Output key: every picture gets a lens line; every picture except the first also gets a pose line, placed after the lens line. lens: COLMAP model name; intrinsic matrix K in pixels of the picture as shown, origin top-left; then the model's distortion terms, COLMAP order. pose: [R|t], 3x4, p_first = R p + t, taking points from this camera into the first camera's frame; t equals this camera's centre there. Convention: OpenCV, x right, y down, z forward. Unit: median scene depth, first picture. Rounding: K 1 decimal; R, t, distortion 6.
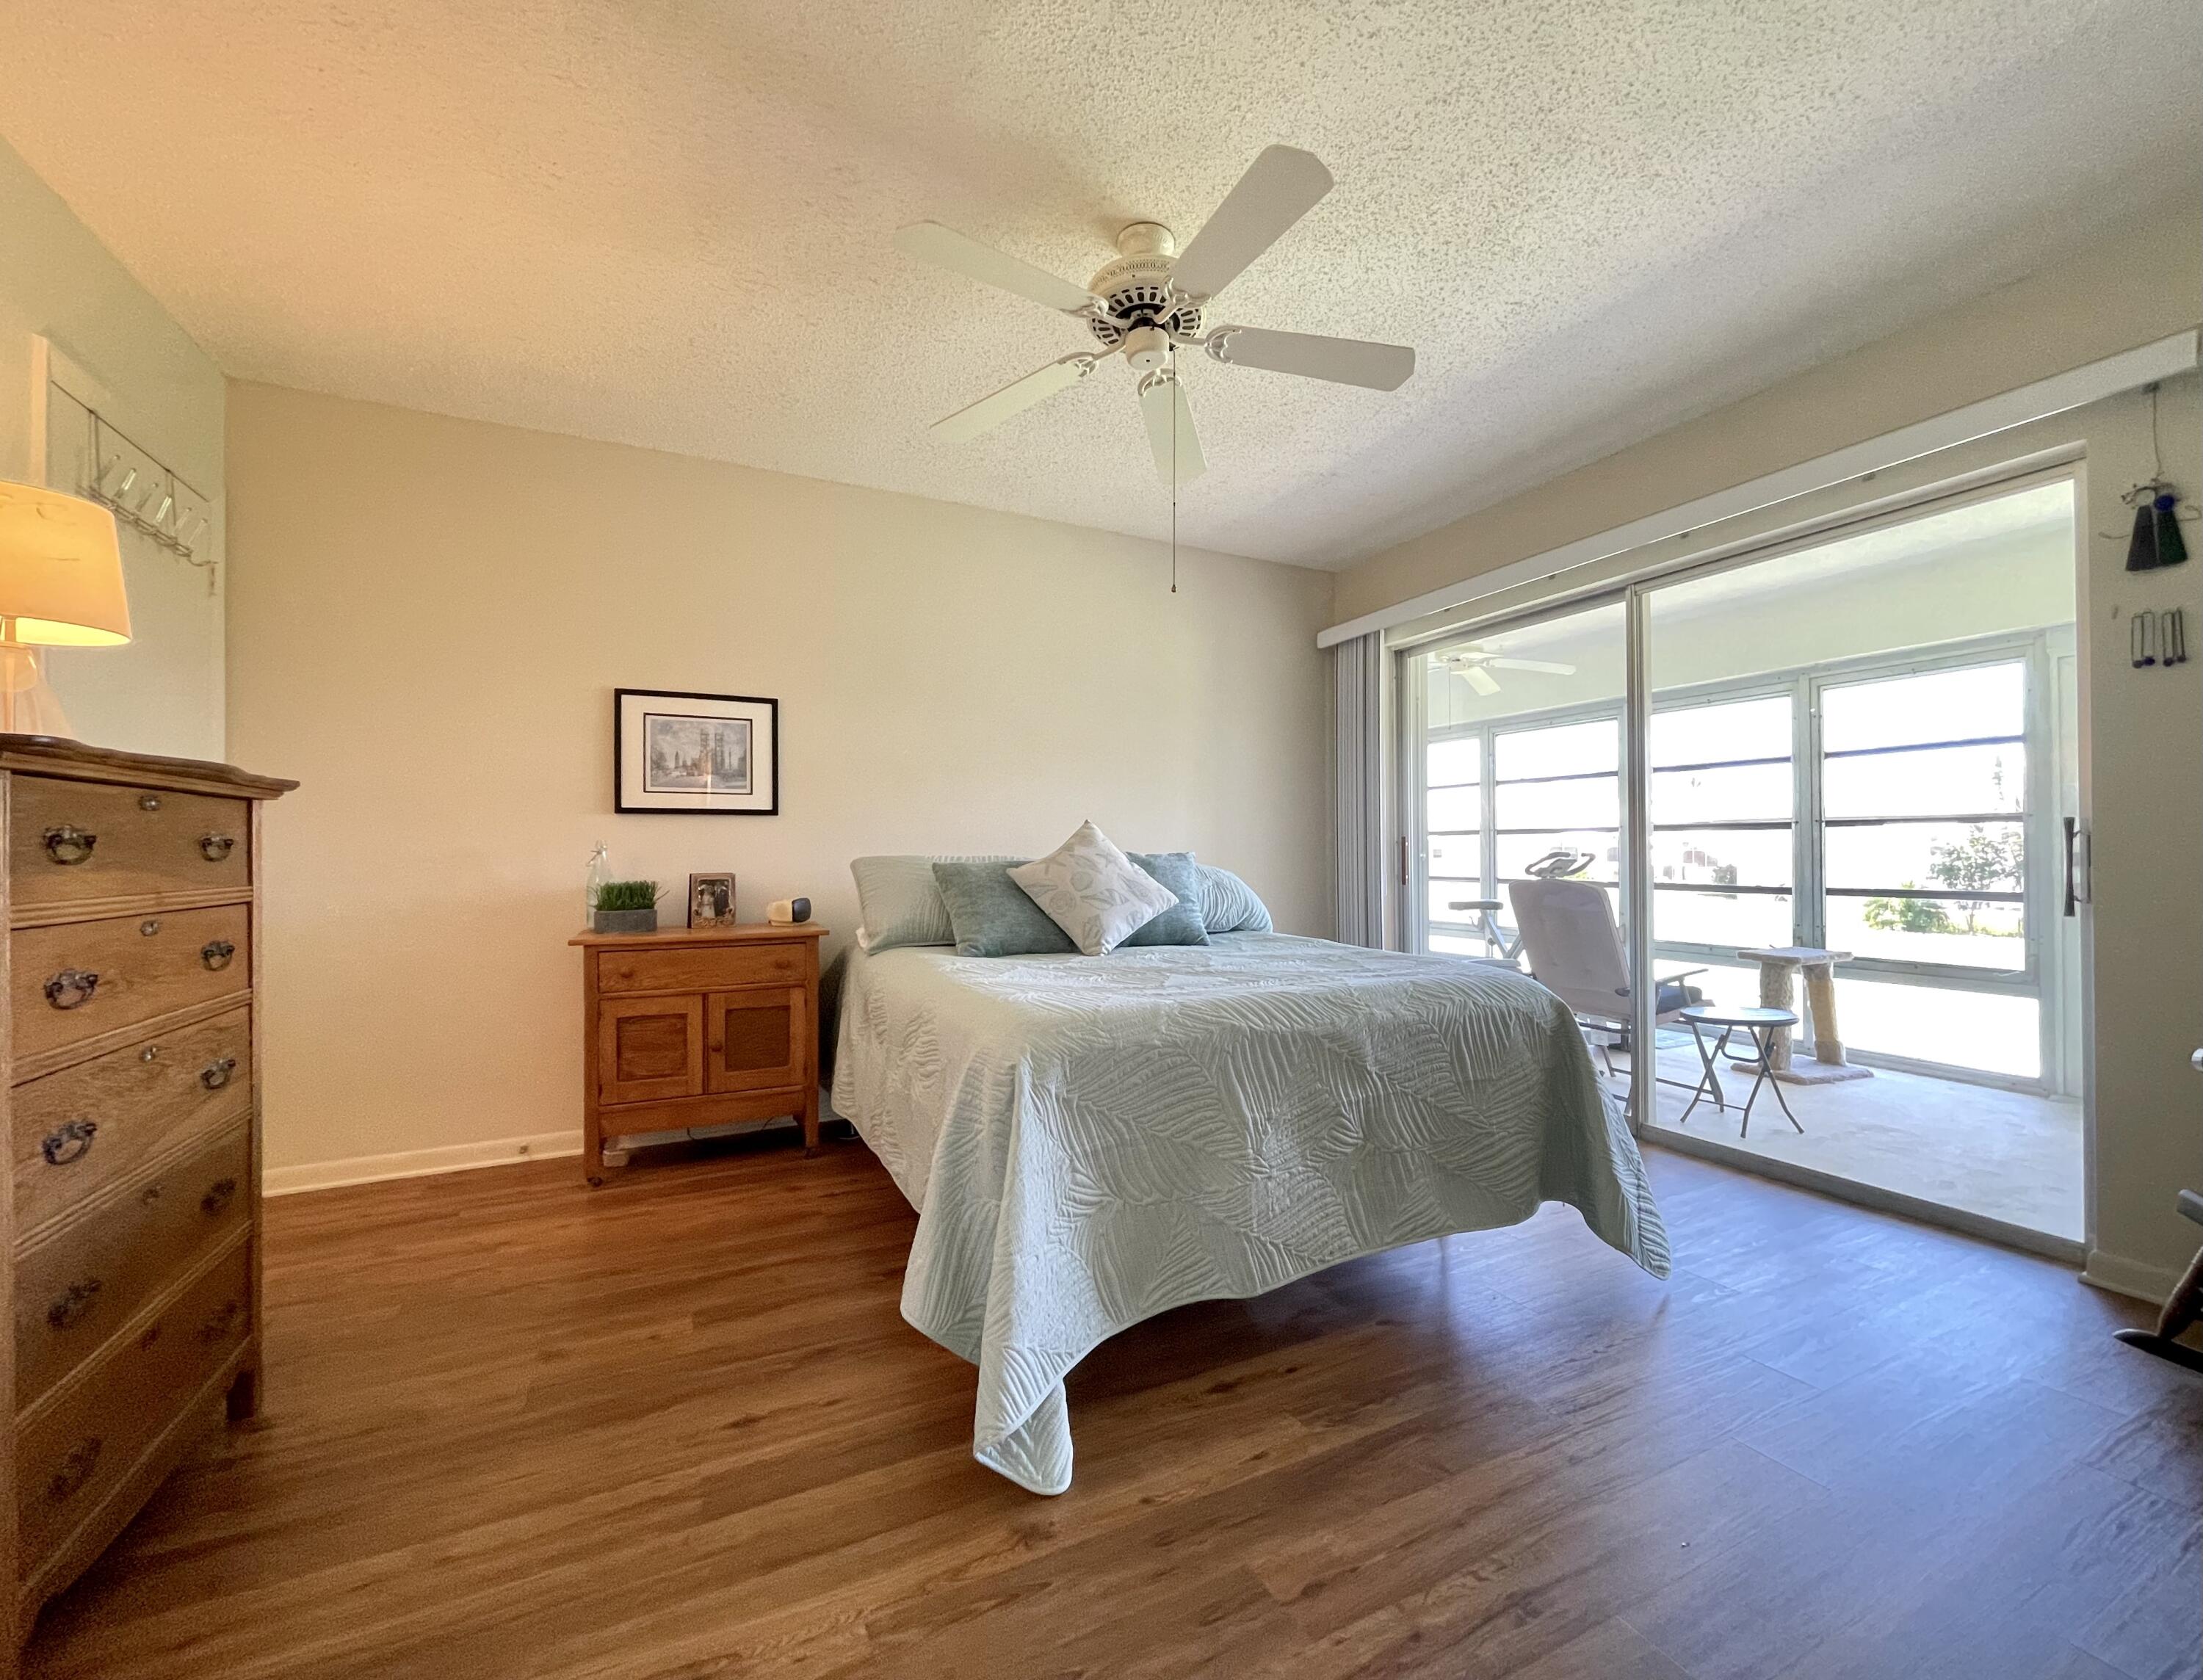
lens RADIAL K [[919.4, 0, 1098.0], [0, 919.4, 839.6], [0, 0, 1]] dist [-0.000492, 0.000282]
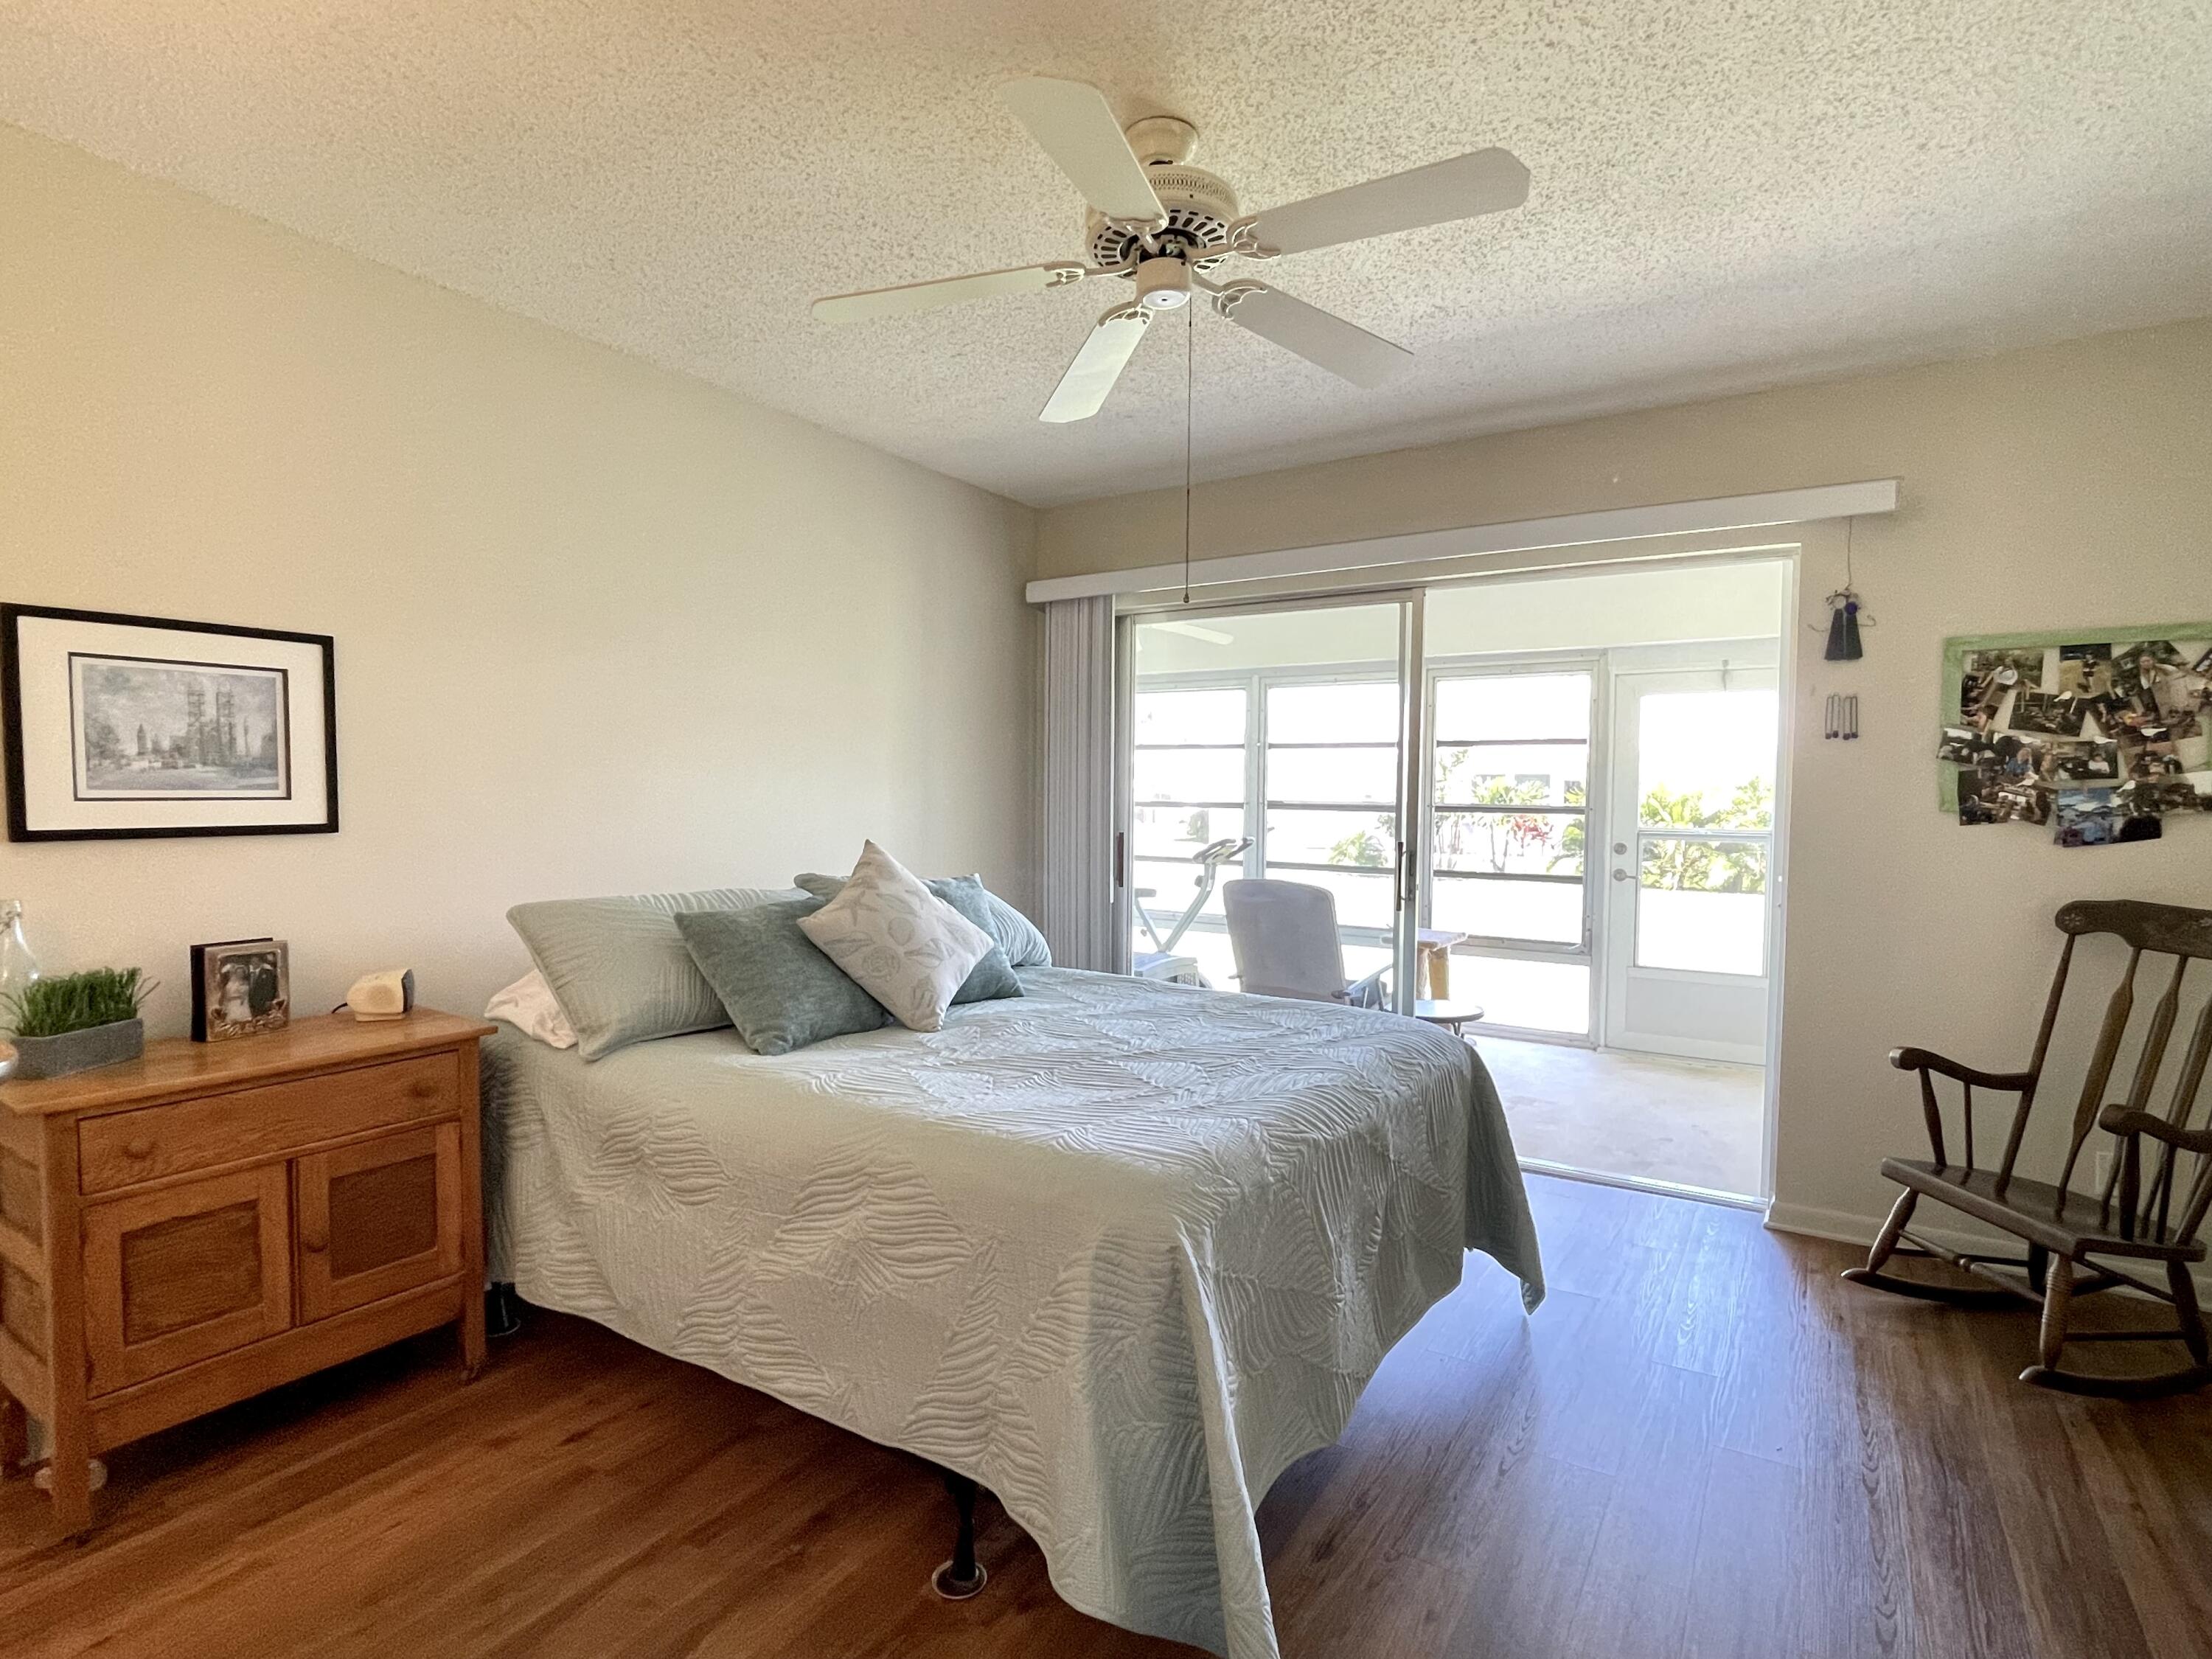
lens RADIAL K [[1133.8, 0, 1100.0], [0, 1133.8, 832.2], [0, 0, 1]] dist [-0.000411, 0.000645]
pose [[0.856845, -0.011457, 0.515447, -0.347689], [-0.016703, 0.998611, 0.049962, -0.082351], [-0.515304, -0.051419, 0.855463, 0.127637]]
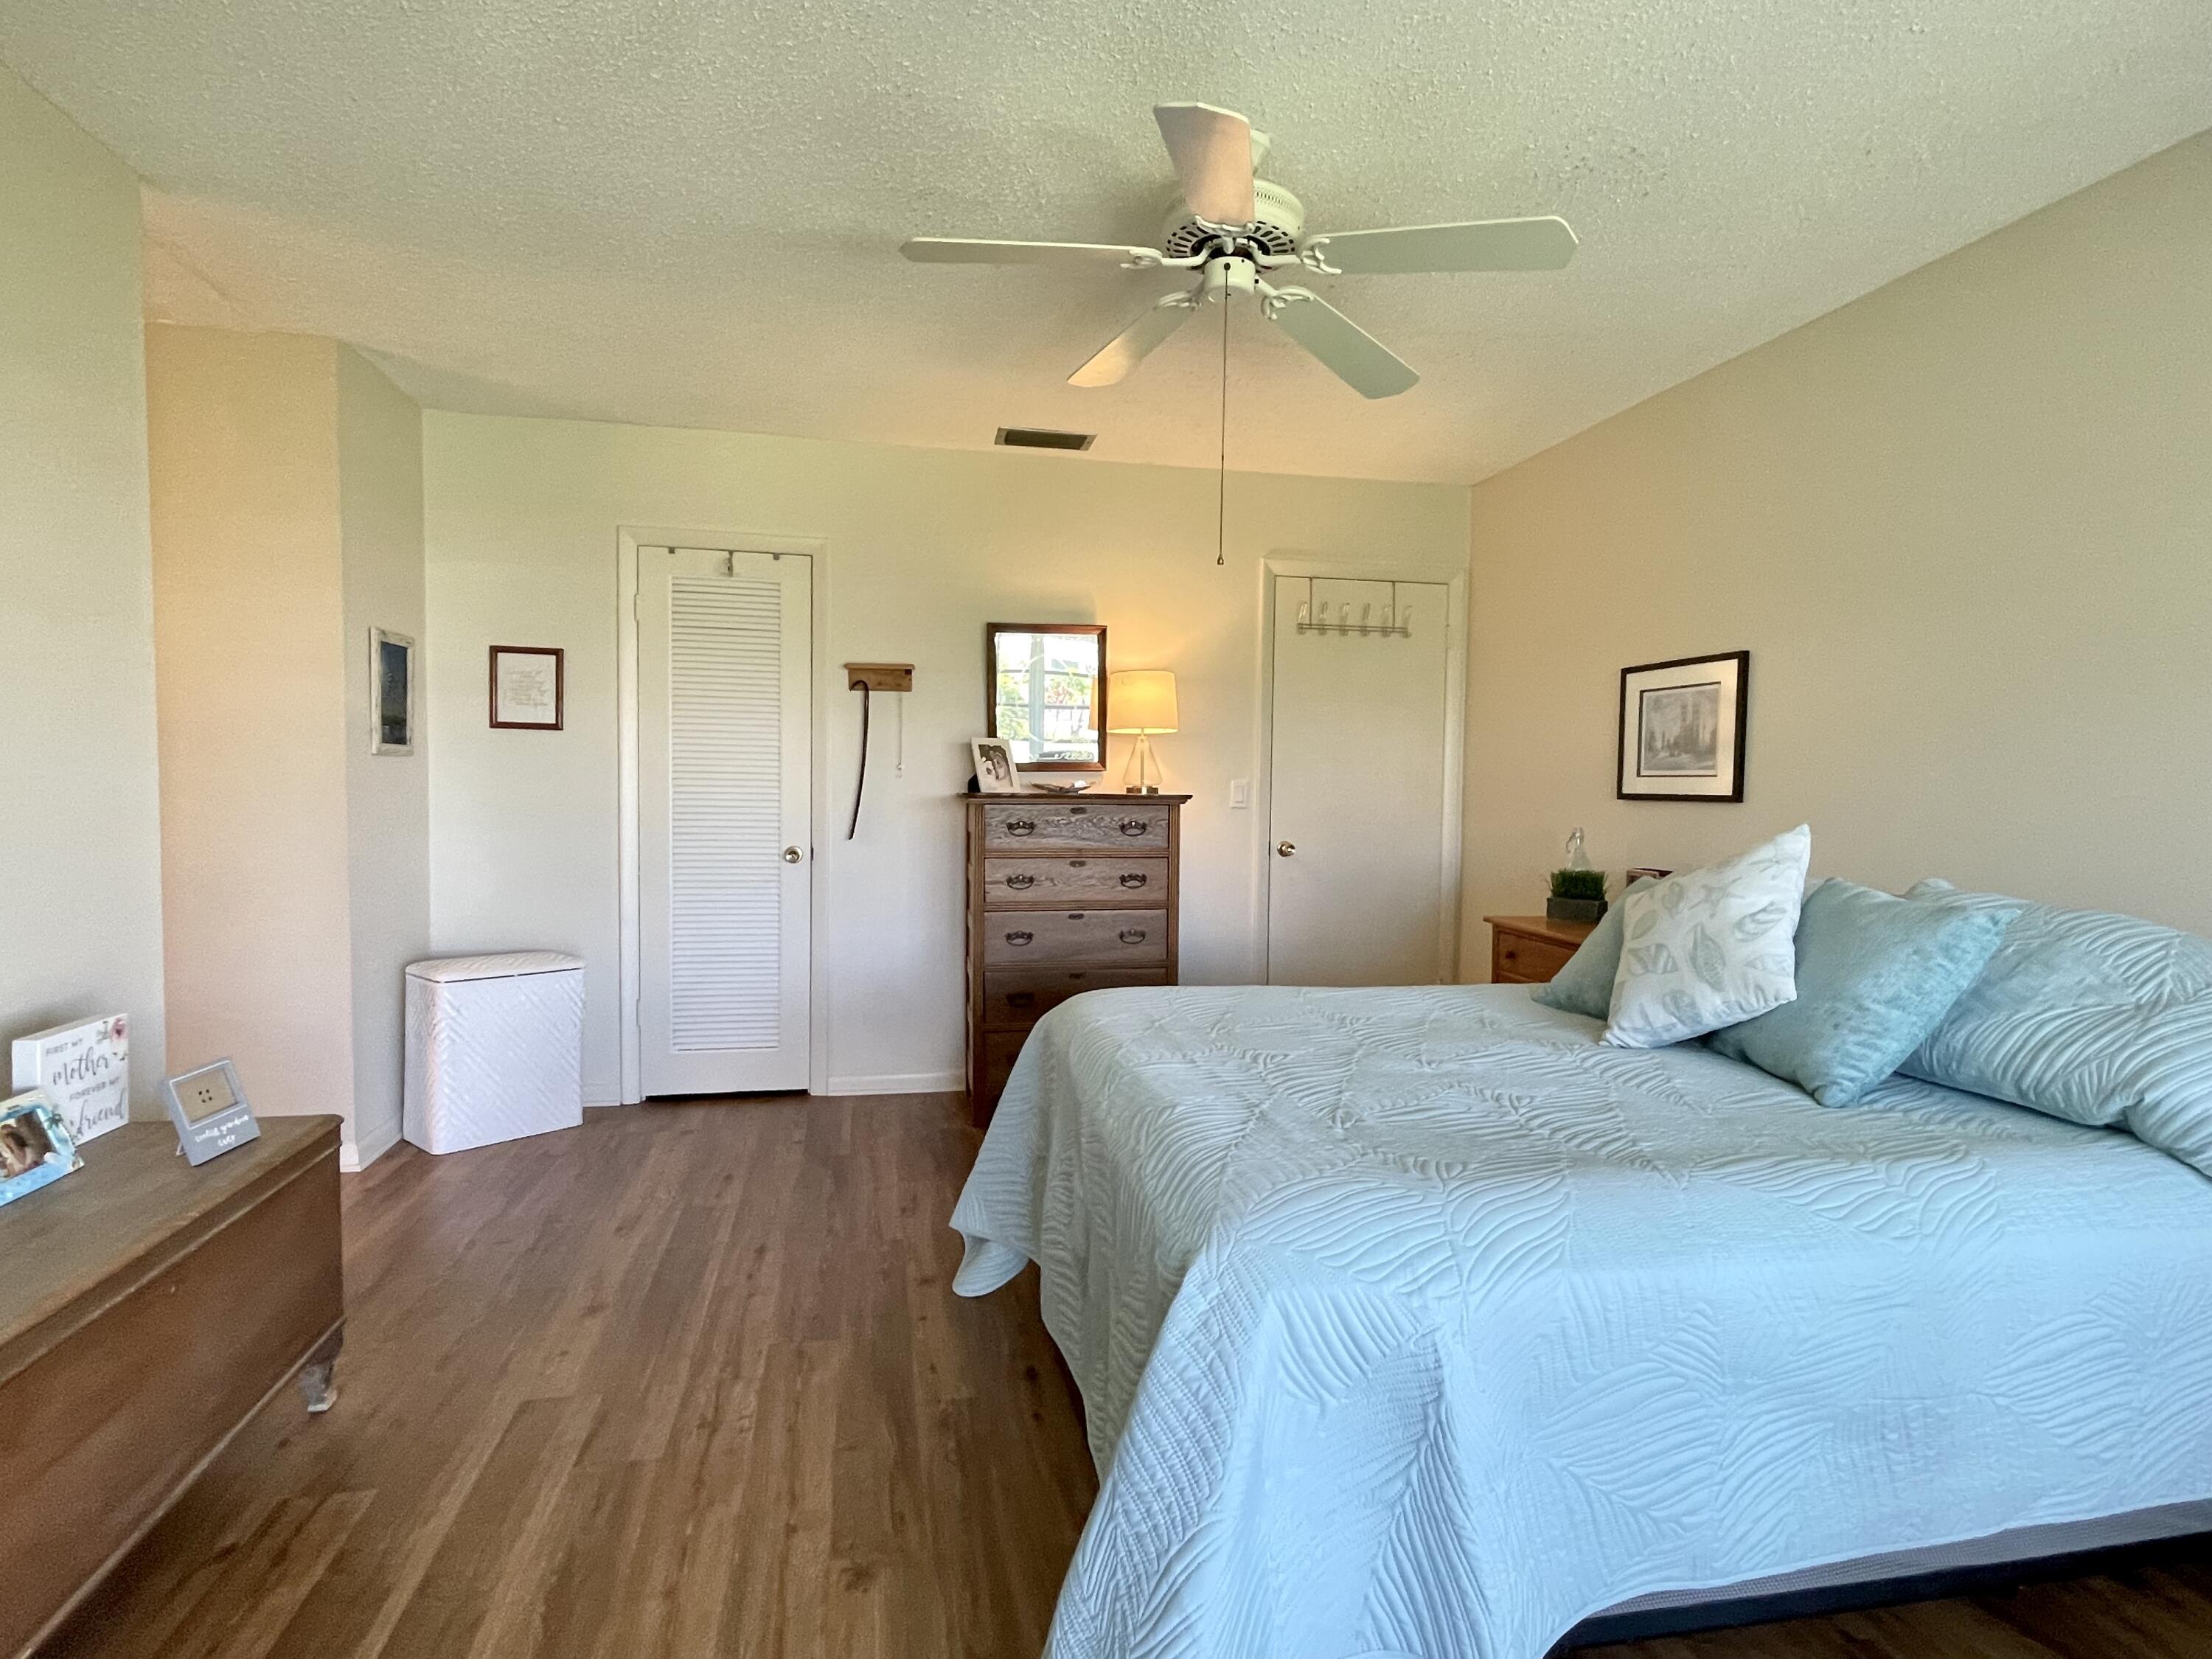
lens RADIAL K [[1114.0, 0, 1106.0], [0, 1114.0, 829.5], [0, 0, 1]] dist [-0.001559, 0.000201]
pose [[-0.245166, 0.042225, -0.968561, 0.783650], [0.001221, 0.999064, 0.043246, -0.051505], [0.969480, 0.009420, -0.244988, 0.818479]]
